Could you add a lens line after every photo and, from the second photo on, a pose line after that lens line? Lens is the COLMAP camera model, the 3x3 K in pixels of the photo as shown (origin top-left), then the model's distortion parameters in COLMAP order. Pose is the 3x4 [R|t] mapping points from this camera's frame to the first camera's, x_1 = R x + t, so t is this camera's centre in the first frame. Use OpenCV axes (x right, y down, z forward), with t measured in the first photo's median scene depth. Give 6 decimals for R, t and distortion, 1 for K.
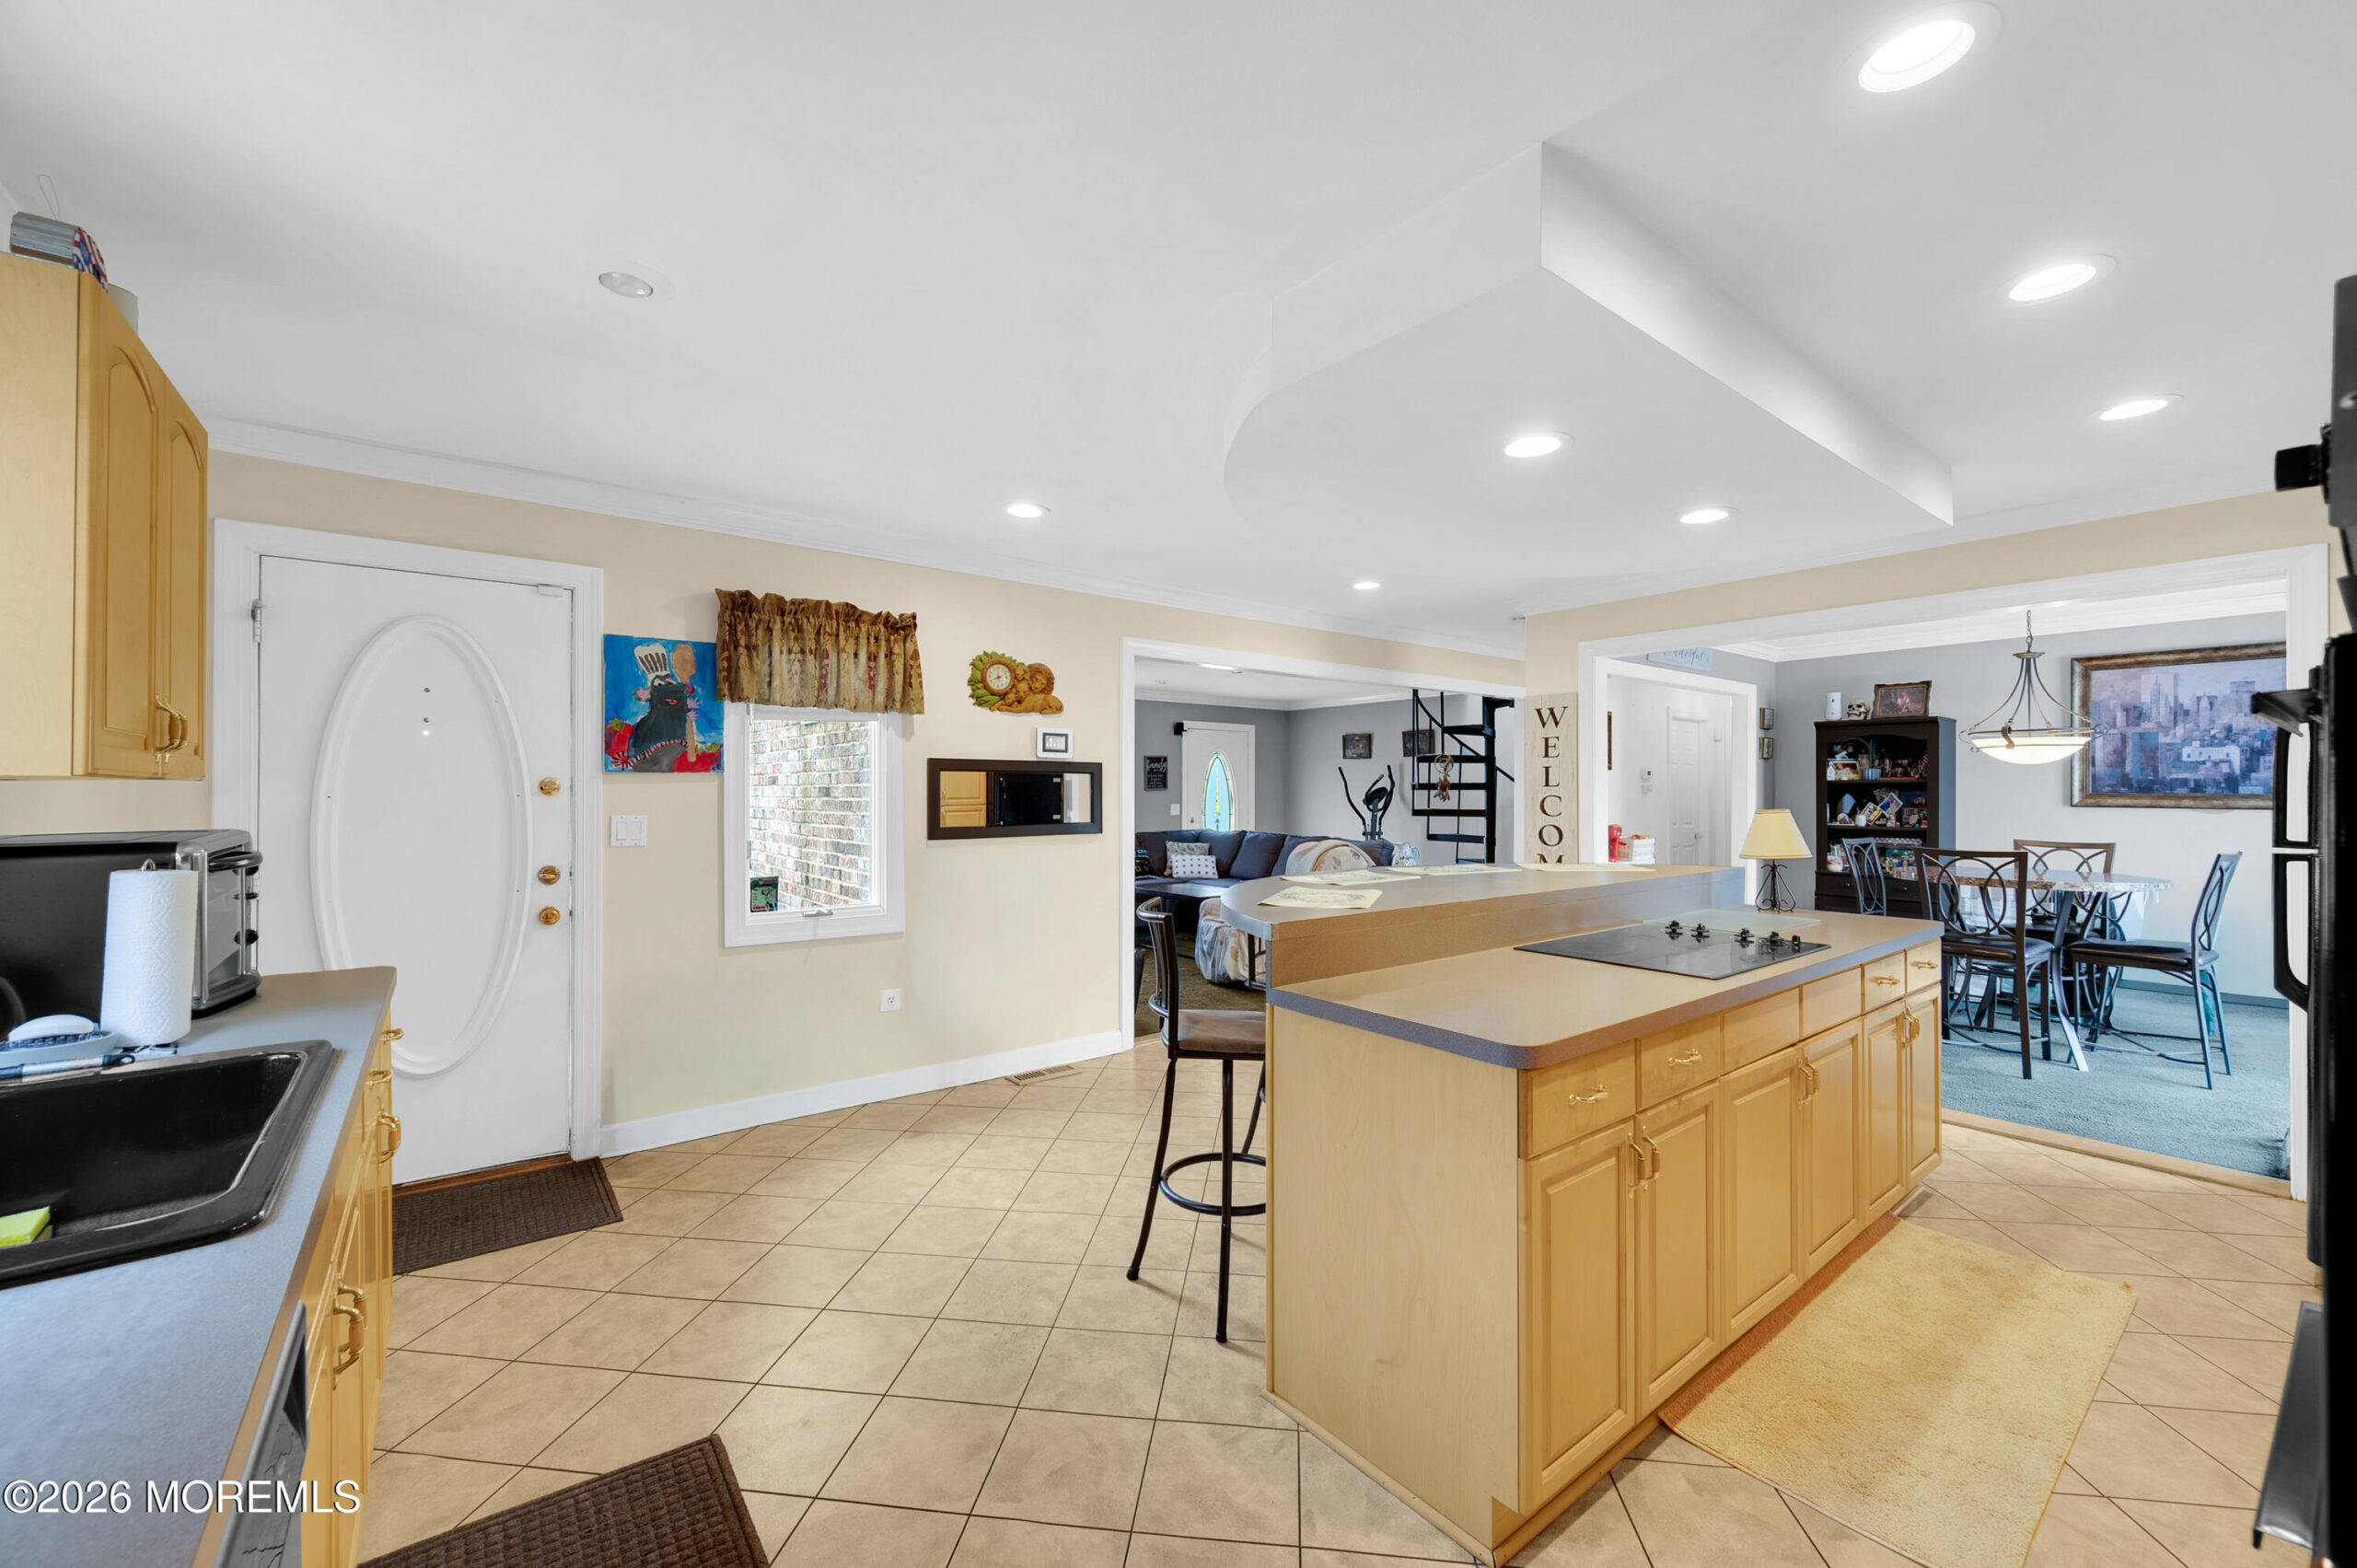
lens RADIAL K [[921.9, 0, 1176.0], [0, 921.9, 783.6], [0, 0, 1]] dist [0.002552, 0.000097]
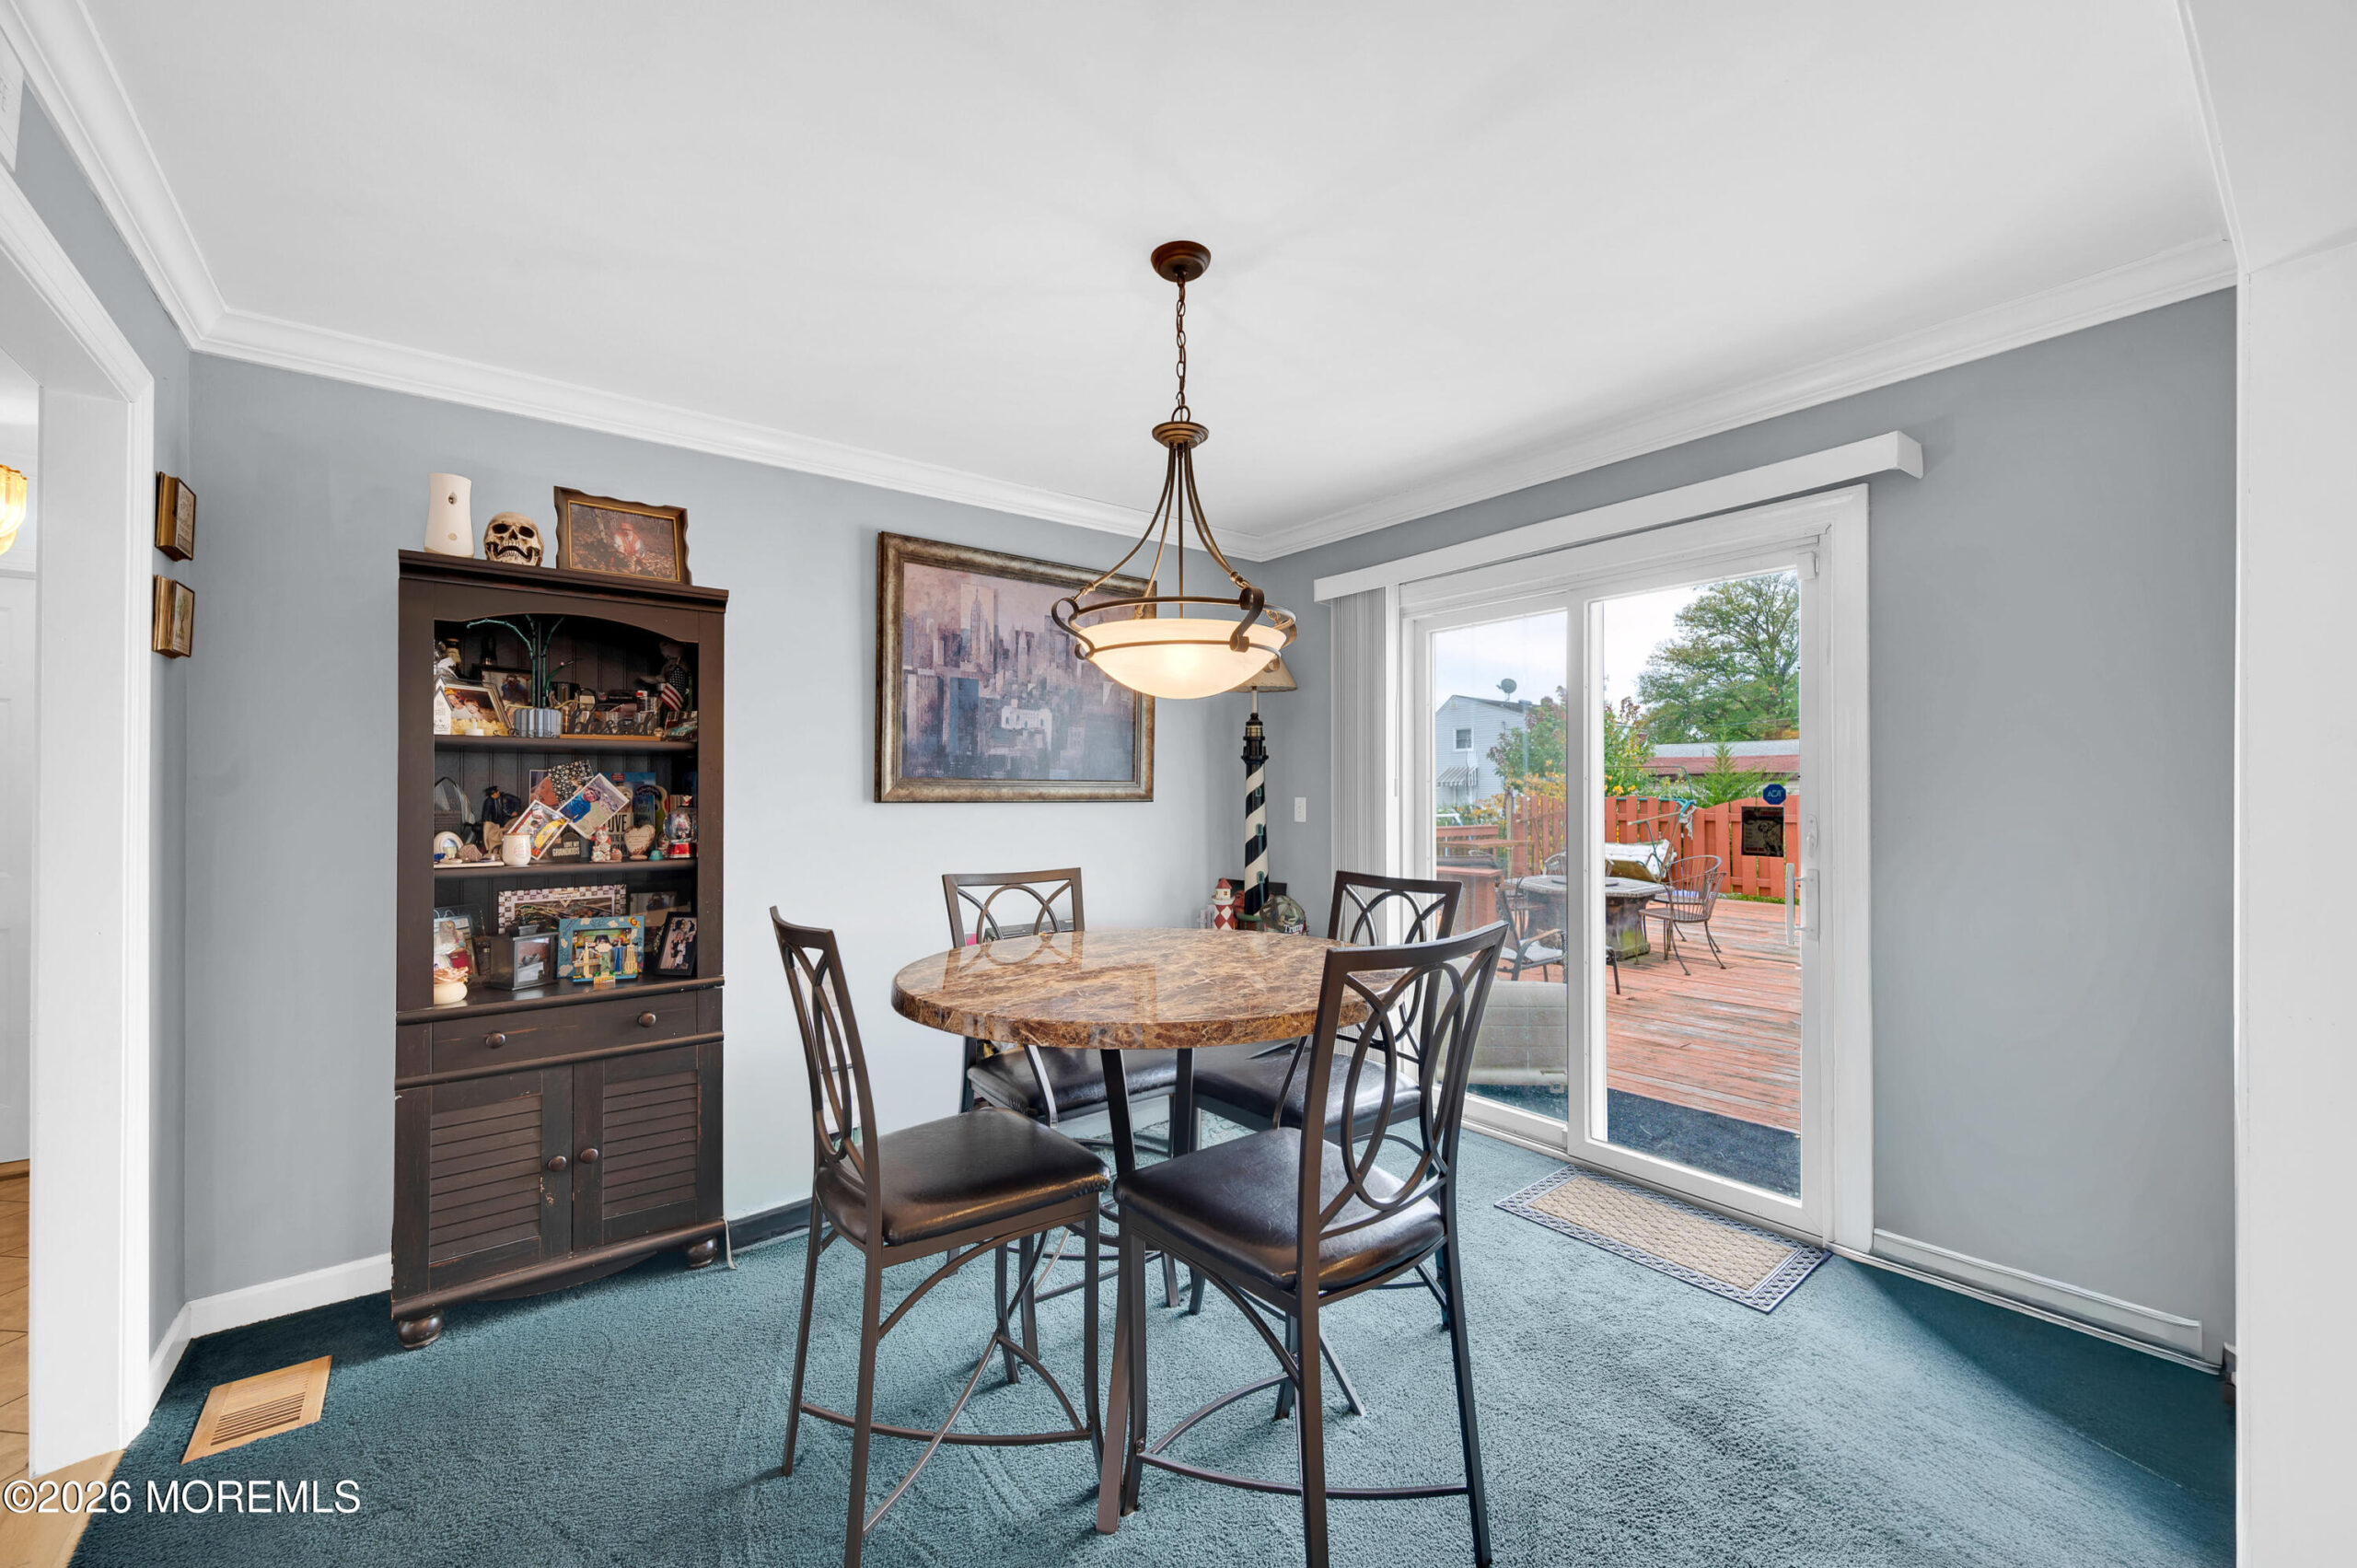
lens RADIAL K [[921.9, 0, 1179.4], [0, 921.9, 783.4], [0, 0, 1]] dist [0.002552, 0.000097]
pose [[0.006172, 0.009235, 0.999938, 0.375580], [-0.002316, 0.999955, -0.009220, 0.016379], [-0.999978, -0.002259, 0.006193, 0.728055]]
